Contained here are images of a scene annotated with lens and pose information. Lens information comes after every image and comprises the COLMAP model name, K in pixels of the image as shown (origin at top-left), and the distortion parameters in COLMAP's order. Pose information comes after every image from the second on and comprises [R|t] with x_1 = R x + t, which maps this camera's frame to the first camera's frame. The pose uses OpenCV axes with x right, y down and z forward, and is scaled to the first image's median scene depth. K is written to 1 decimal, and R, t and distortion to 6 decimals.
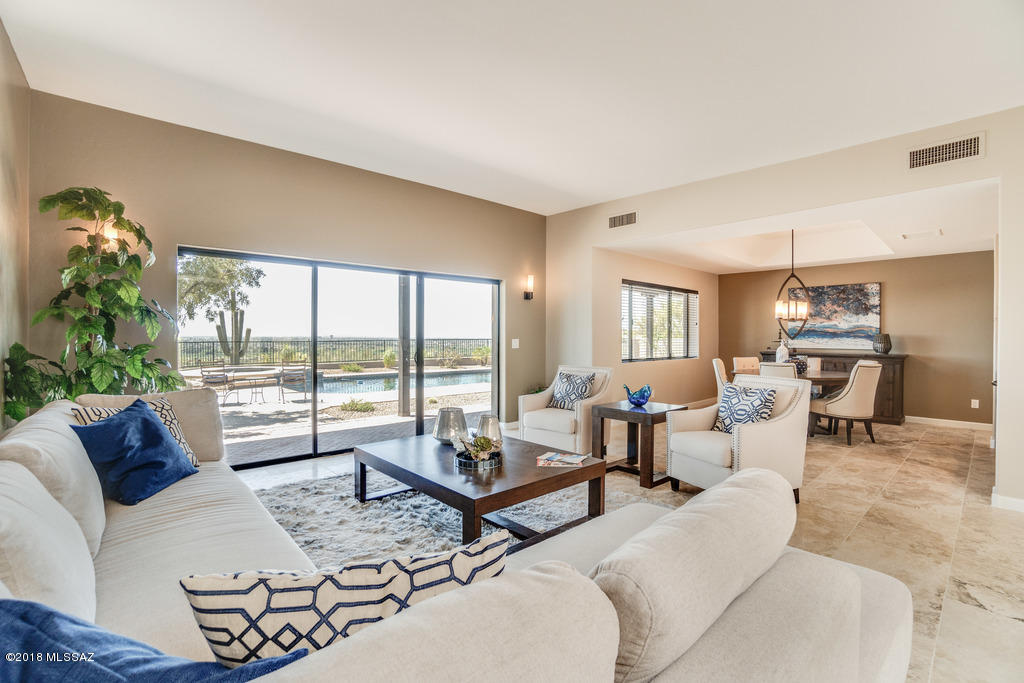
lens RADIAL K [[453.6, 0, 501.0], [0, 453.6, 334.1], [0, 0, 1]] dist [-0.047774, 0.000128]
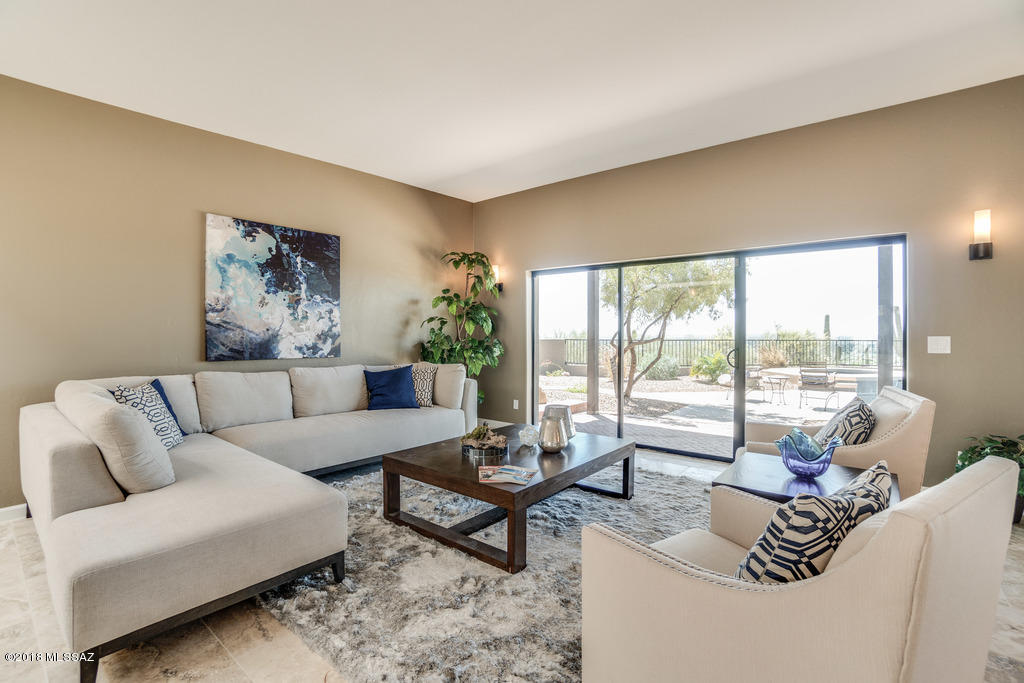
lens RADIAL K [[453.6, 0, 501.0], [0, 453.6, 334.1], [0, 0, 1]] dist [-0.047774, 0.000128]
pose [[0.161663, -0.003585, -0.986840, 0.443796], [0.004591, 0.999985, -0.002880, 0.006833], [0.986835, -0.004065, 0.161677, 0.387291]]
